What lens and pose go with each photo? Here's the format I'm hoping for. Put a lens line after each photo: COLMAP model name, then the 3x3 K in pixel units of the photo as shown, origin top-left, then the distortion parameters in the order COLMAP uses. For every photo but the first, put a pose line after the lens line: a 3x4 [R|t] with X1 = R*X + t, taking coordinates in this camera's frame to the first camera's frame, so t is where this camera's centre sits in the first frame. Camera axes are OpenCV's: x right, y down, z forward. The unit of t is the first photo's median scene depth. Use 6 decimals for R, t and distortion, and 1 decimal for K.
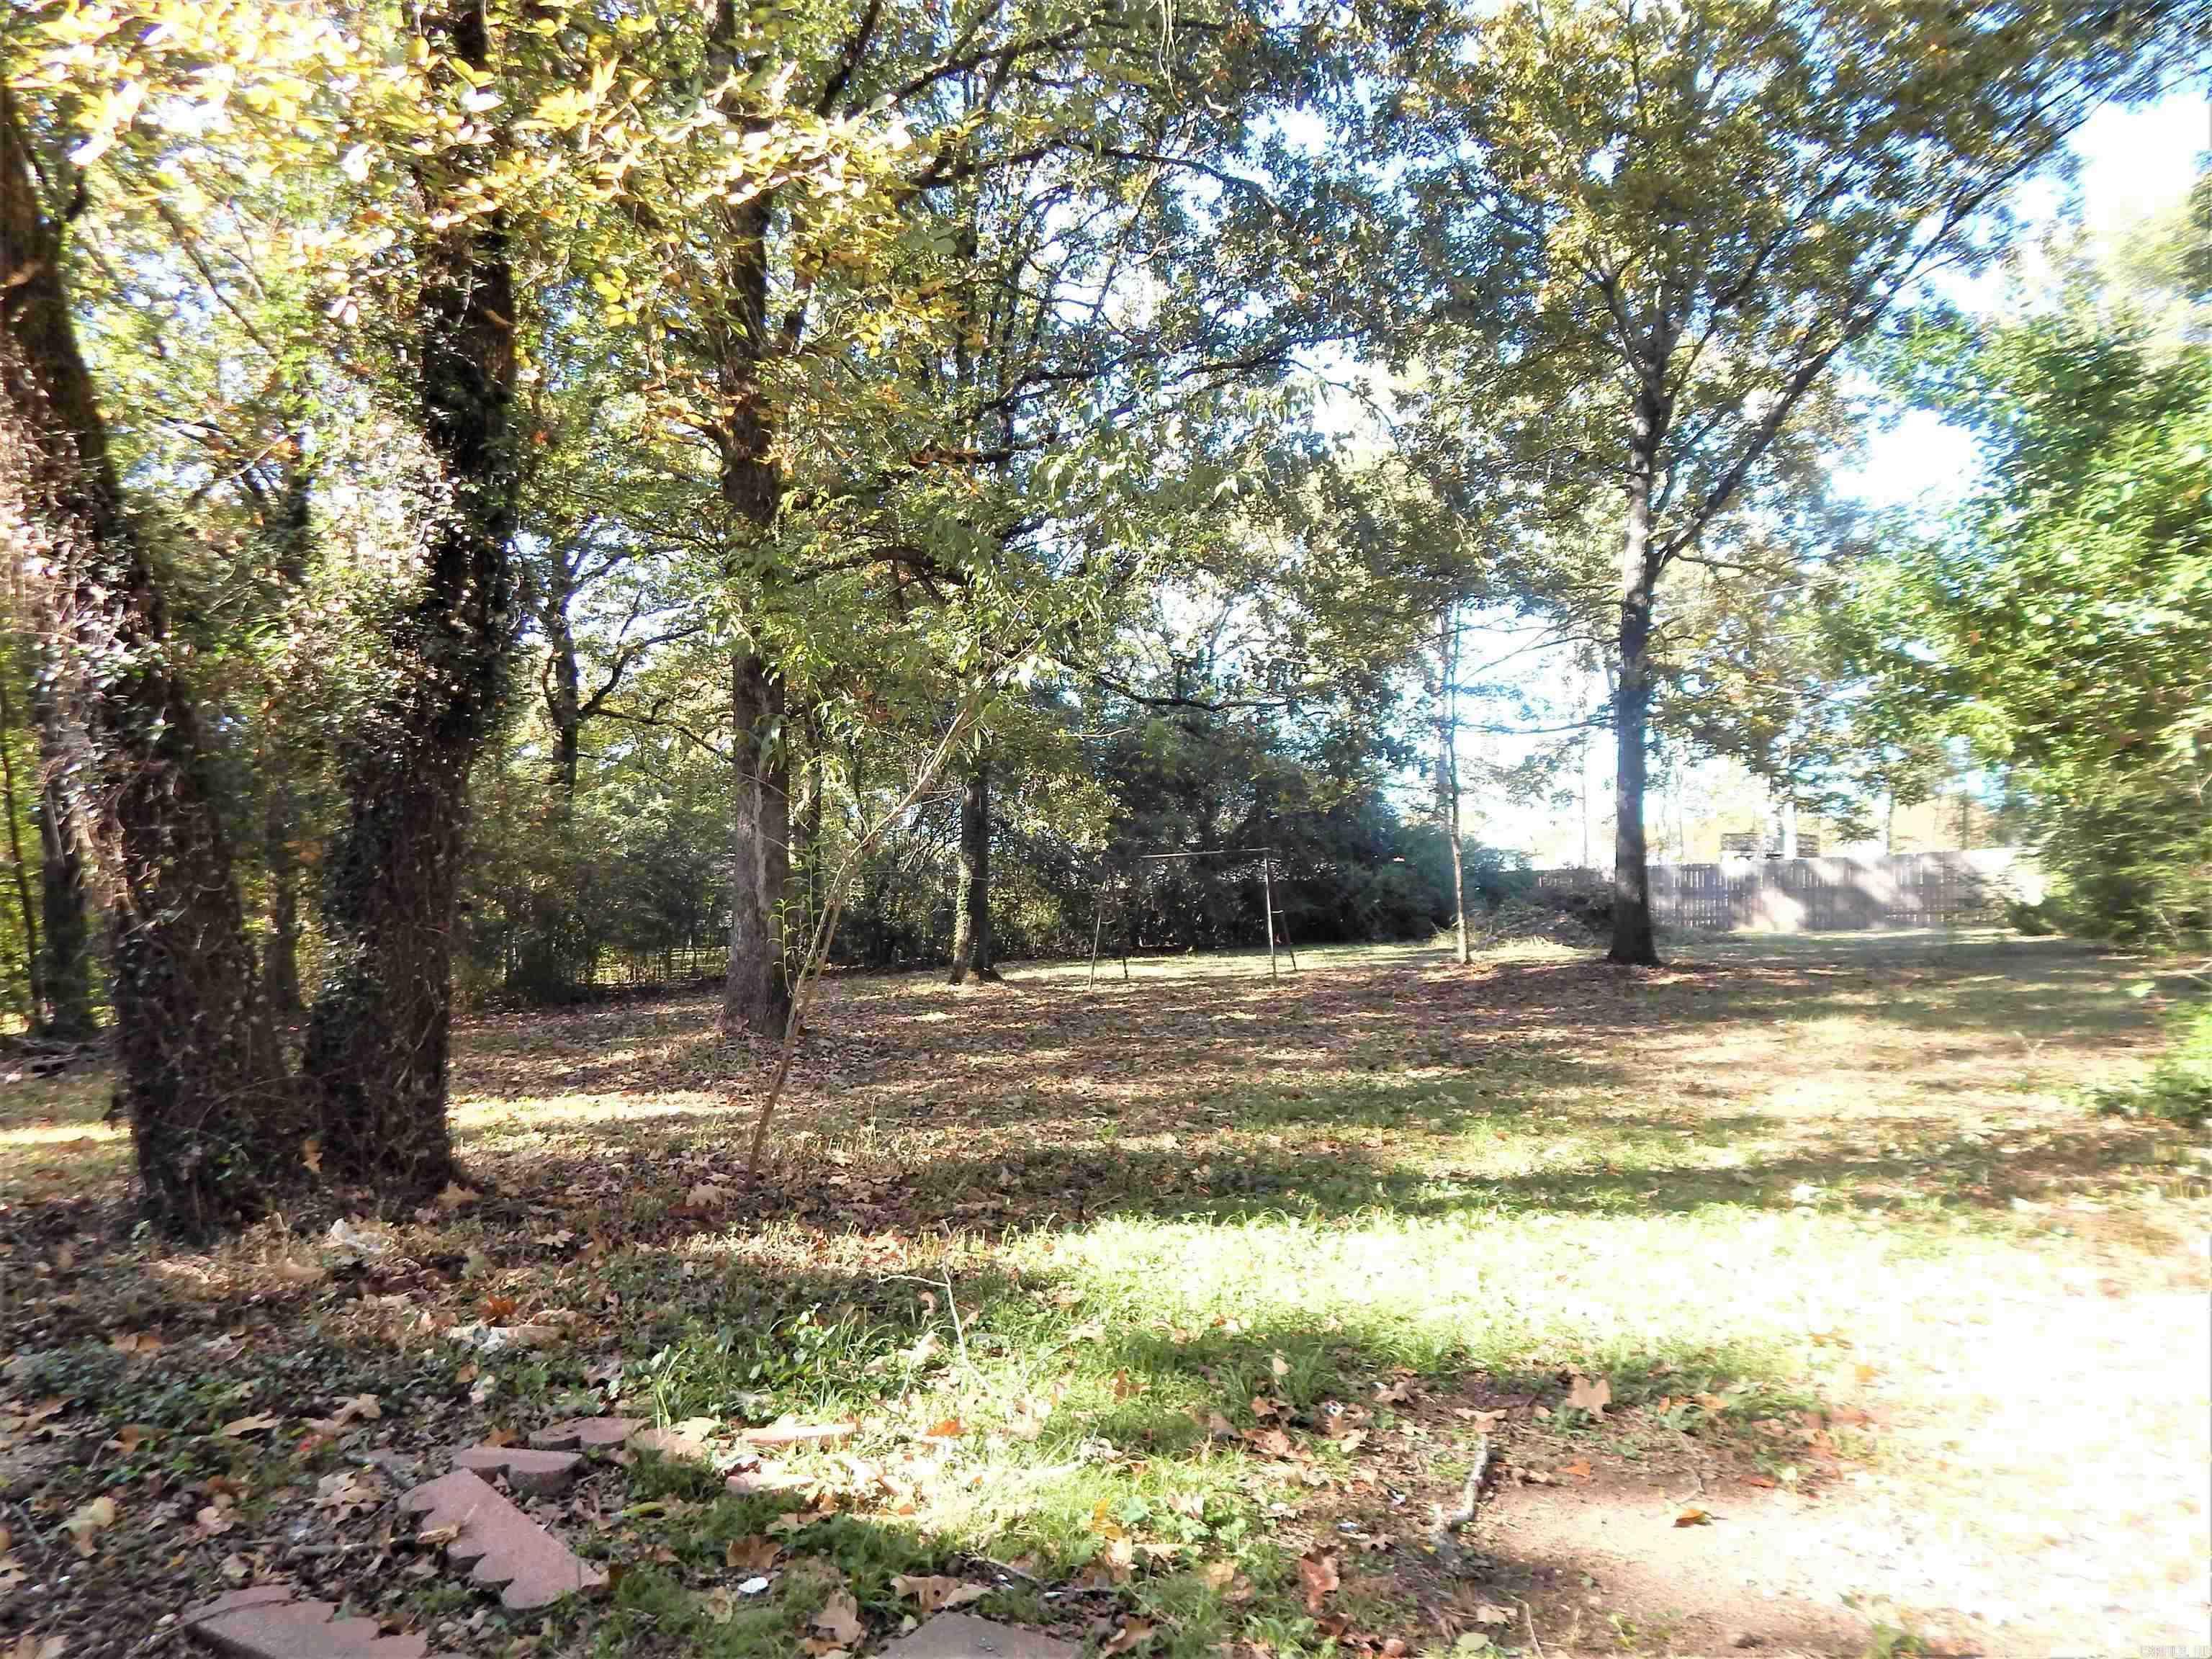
lens RADIAL K [[1494.9, 0, 1106.0], [0, 1494.9, 829.5], [0, 0, 1]] dist [0.007242, 0.002587]
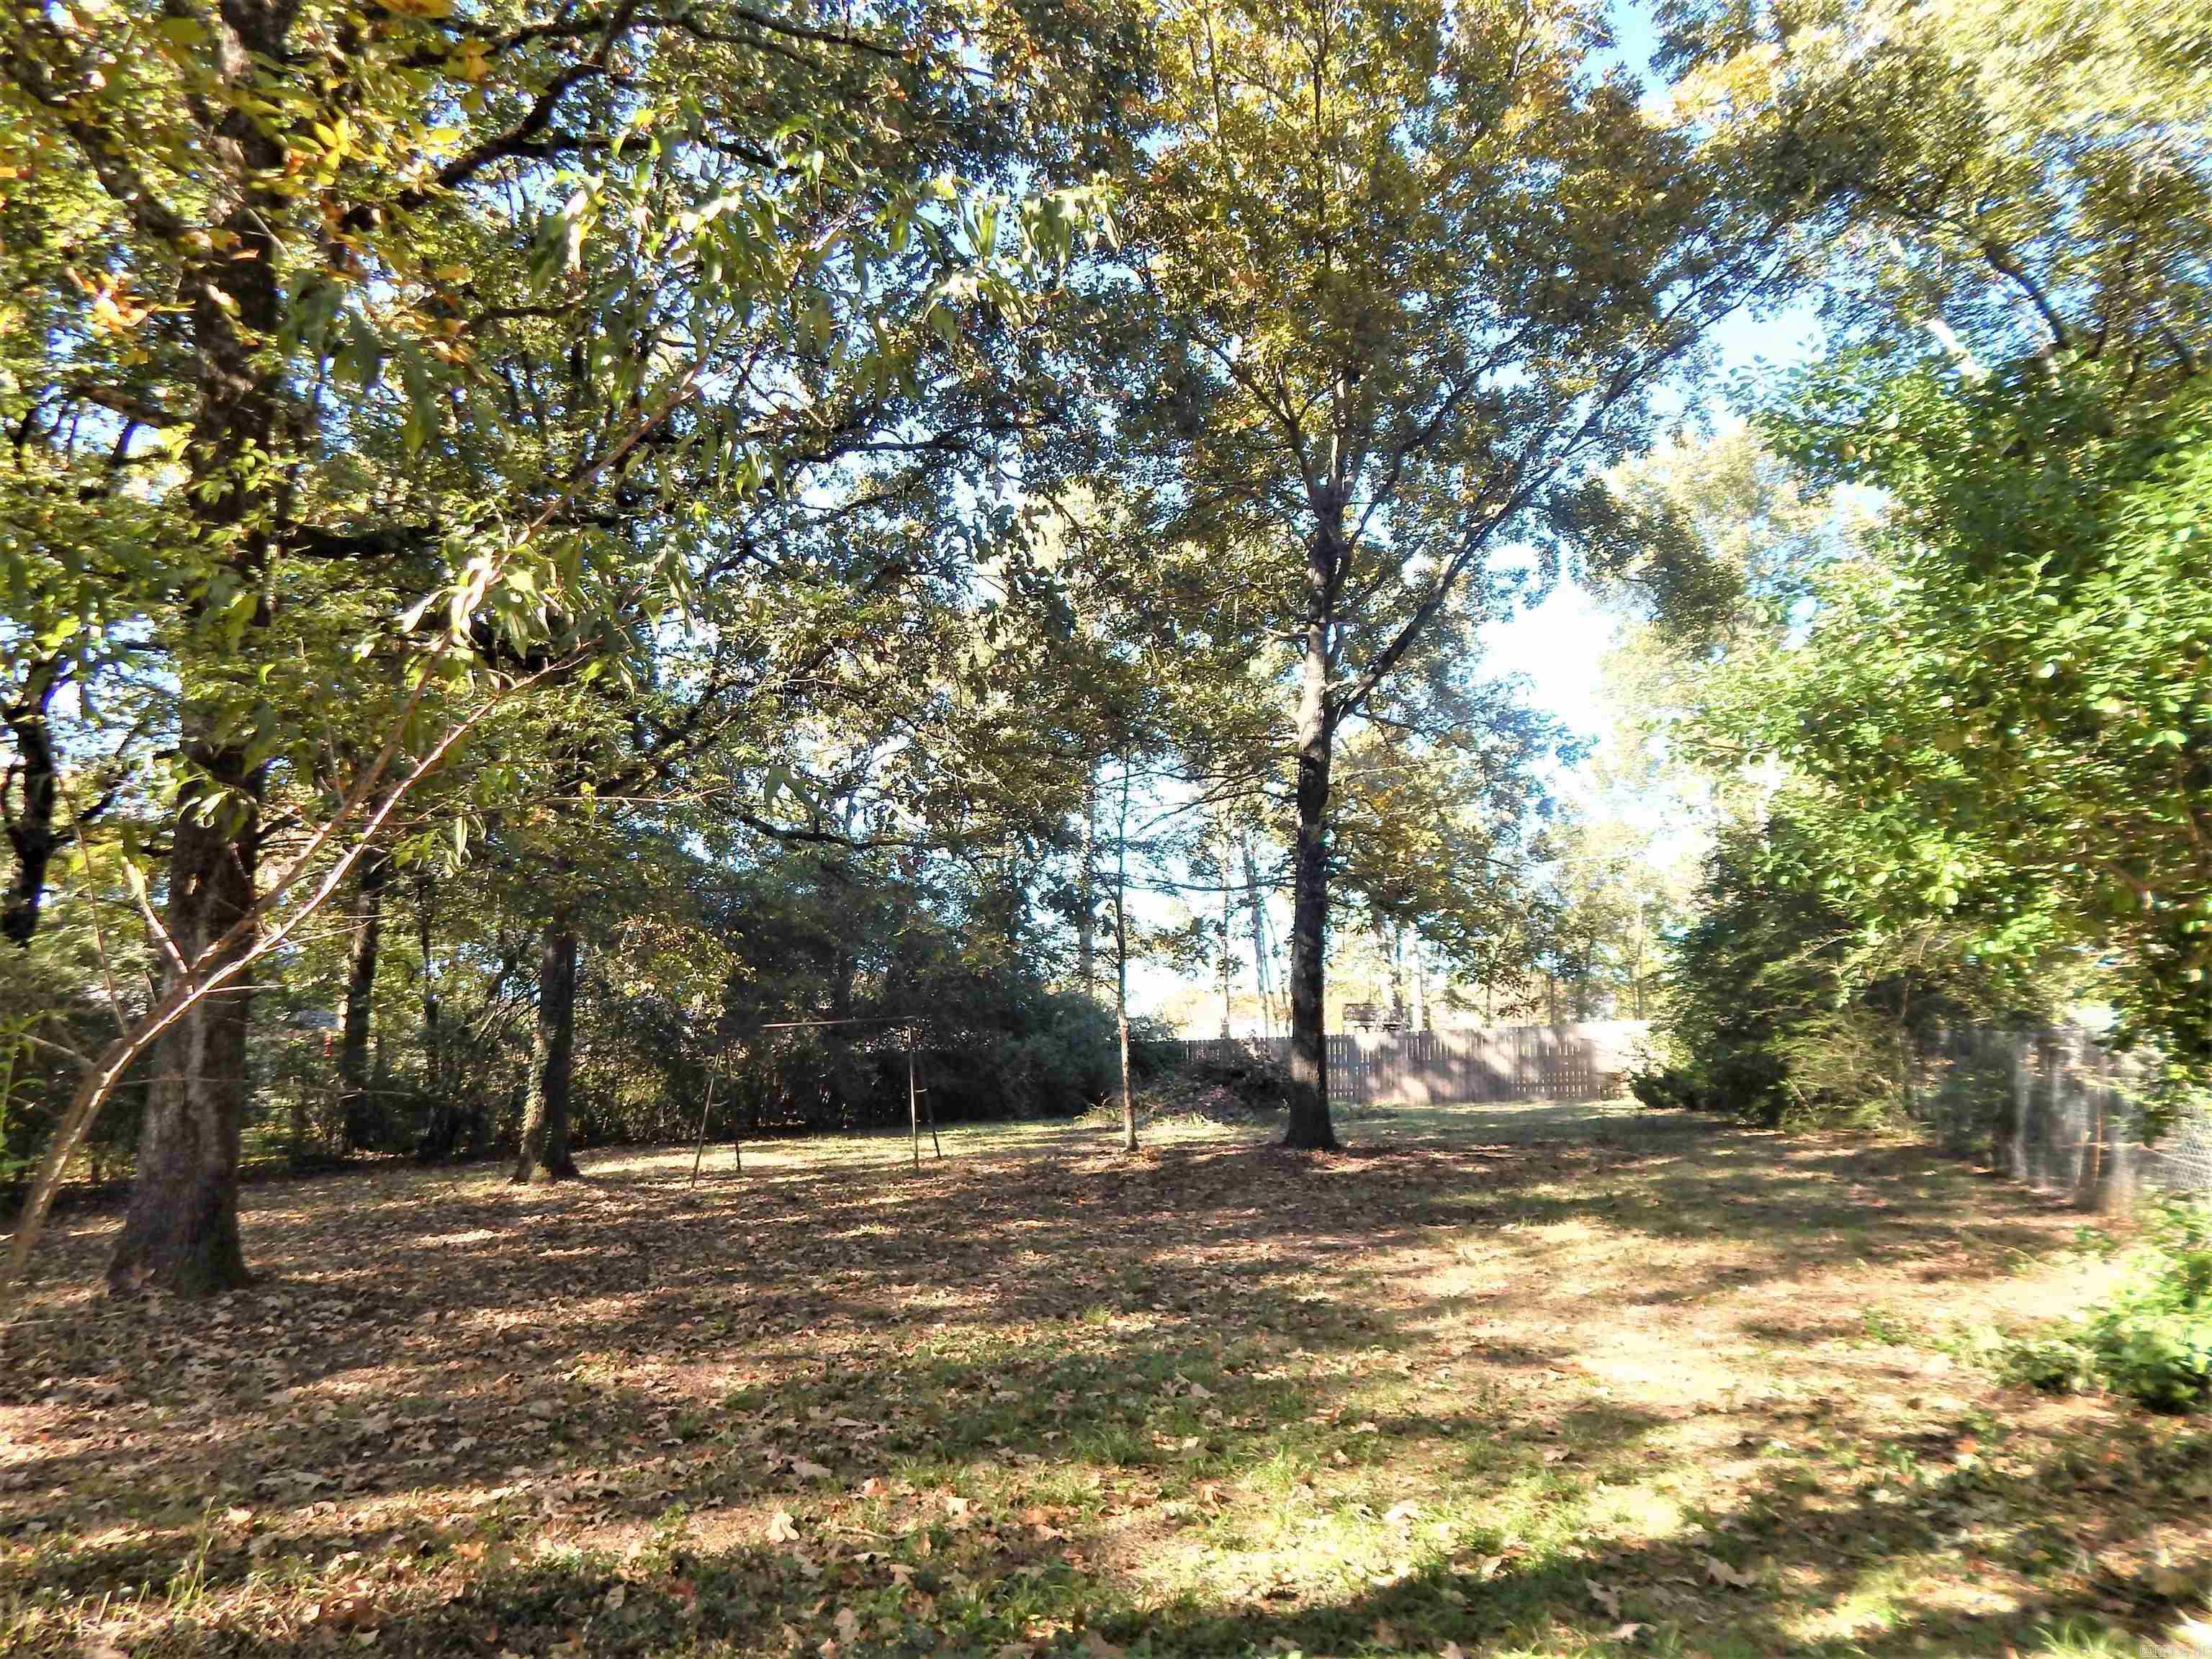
lens RADIAL K [[1419.7, 0, 1106.8], [0, 1419.7, 810.7], [0, 0, 1]] dist [0.005696, 0.000808]
pose [[0.967485, 0.044425, 0.248996, 0.006080], [-0.012142, 0.991476, -0.129720, -0.000426], [-0.252637, 0.122478, 0.959778, 0.158070]]
